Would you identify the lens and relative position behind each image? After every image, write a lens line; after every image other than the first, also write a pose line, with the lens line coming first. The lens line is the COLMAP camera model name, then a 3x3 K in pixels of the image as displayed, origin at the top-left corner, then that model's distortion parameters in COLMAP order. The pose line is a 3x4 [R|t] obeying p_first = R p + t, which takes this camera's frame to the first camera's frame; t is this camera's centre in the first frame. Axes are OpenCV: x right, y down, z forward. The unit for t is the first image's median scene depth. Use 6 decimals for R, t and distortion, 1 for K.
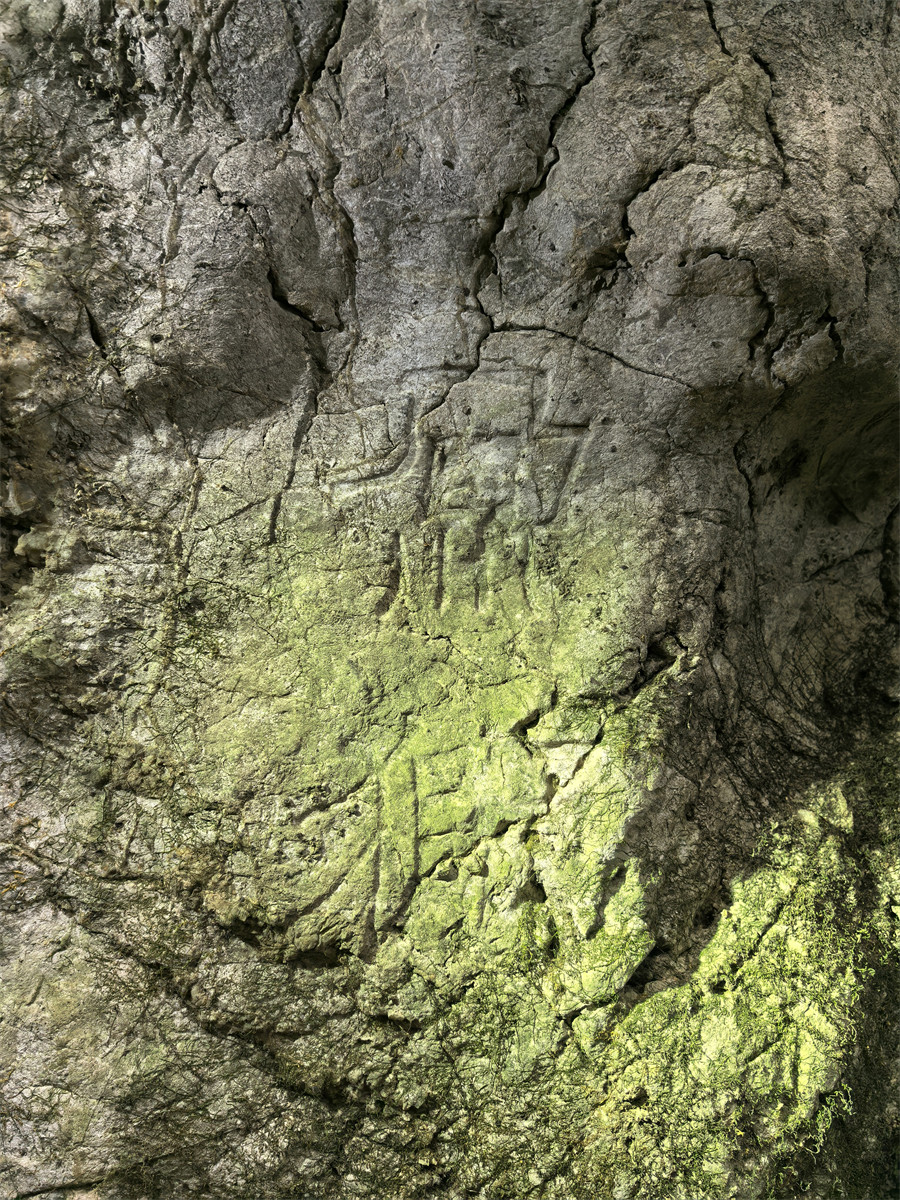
lens RADIAL K [[995.3, 0, 450.0], [0, 995.3, 600.0], [0, 0, 1]] dist [-0.053745, 0.011374]
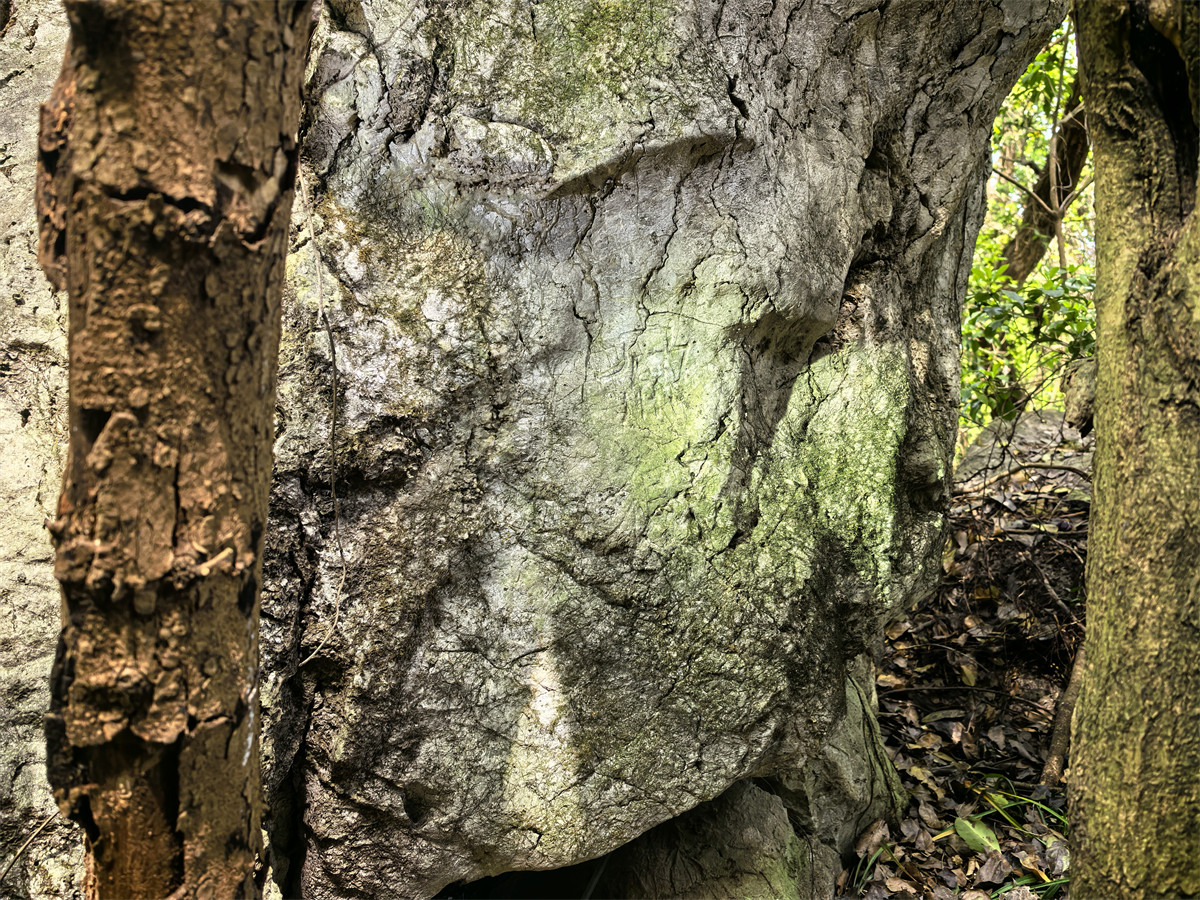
lens RADIAL K [[932.1, 0, 600.0], [0, 932.1, 450.0], [0, 0, 1]] dist [-0.074901, 0.070734]
pose [[0.986593, -0.136218, 0.089887, -0.375577], [0.134461, 0.990595, 0.025349, 0.015023], [-0.092495, -0.012922, 0.995629, -1.558088]]
